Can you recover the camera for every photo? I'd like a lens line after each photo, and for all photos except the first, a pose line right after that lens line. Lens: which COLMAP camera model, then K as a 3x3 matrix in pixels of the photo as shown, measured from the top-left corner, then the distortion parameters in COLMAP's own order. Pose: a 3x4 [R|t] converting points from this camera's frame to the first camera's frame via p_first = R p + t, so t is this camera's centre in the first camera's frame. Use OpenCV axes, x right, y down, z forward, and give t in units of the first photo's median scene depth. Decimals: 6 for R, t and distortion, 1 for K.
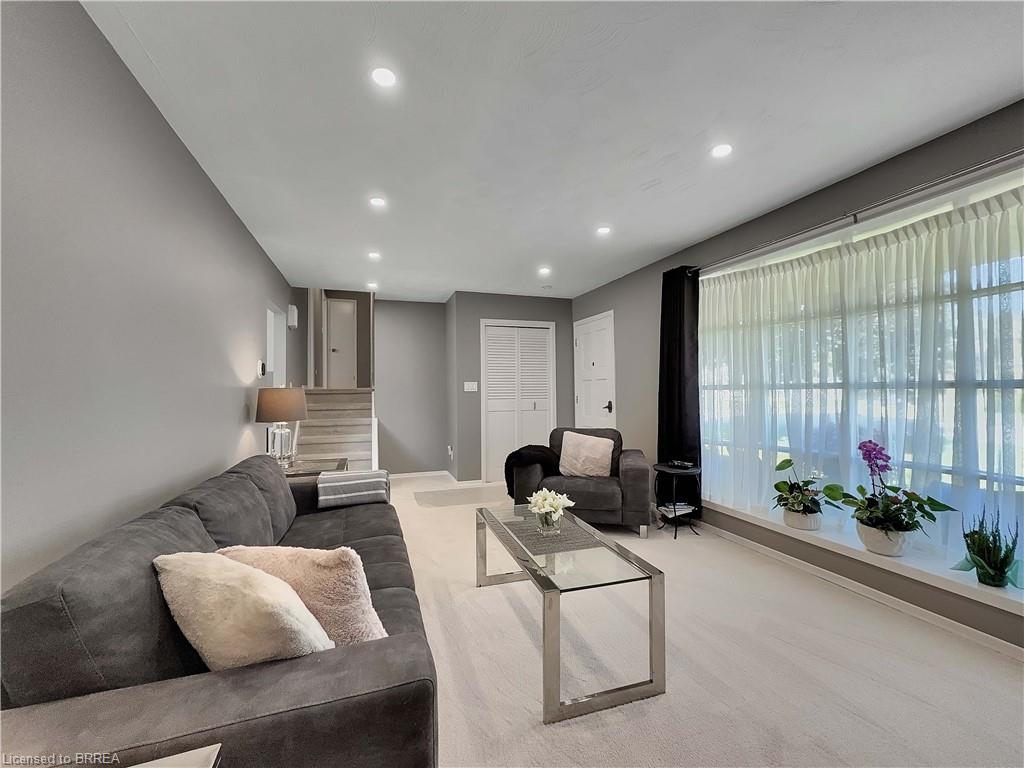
lens RADIAL K [[420.6, 0, 512.0], [0, 420.6, 384.0], [0, 0, 1]] dist [0.002871, 0.000125]
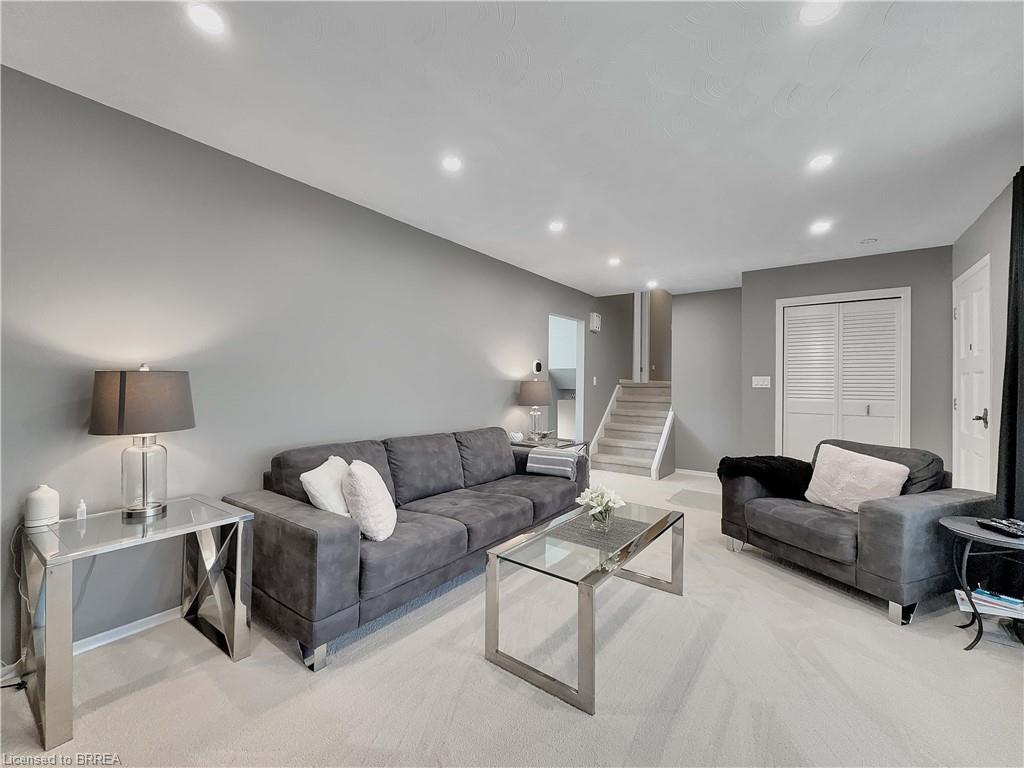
lens RADIAL K [[420.6, 0, 512.0], [0, 420.6, 384.0], [0, 0, 1]] dist [0.002871, 0.000125]
pose [[0.577496, 0.014674, -0.816262, 0.453469], [-0.003130, 0.999871, 0.015760, -0.002000], [0.816388, -0.006546, 0.577467, 0.149915]]
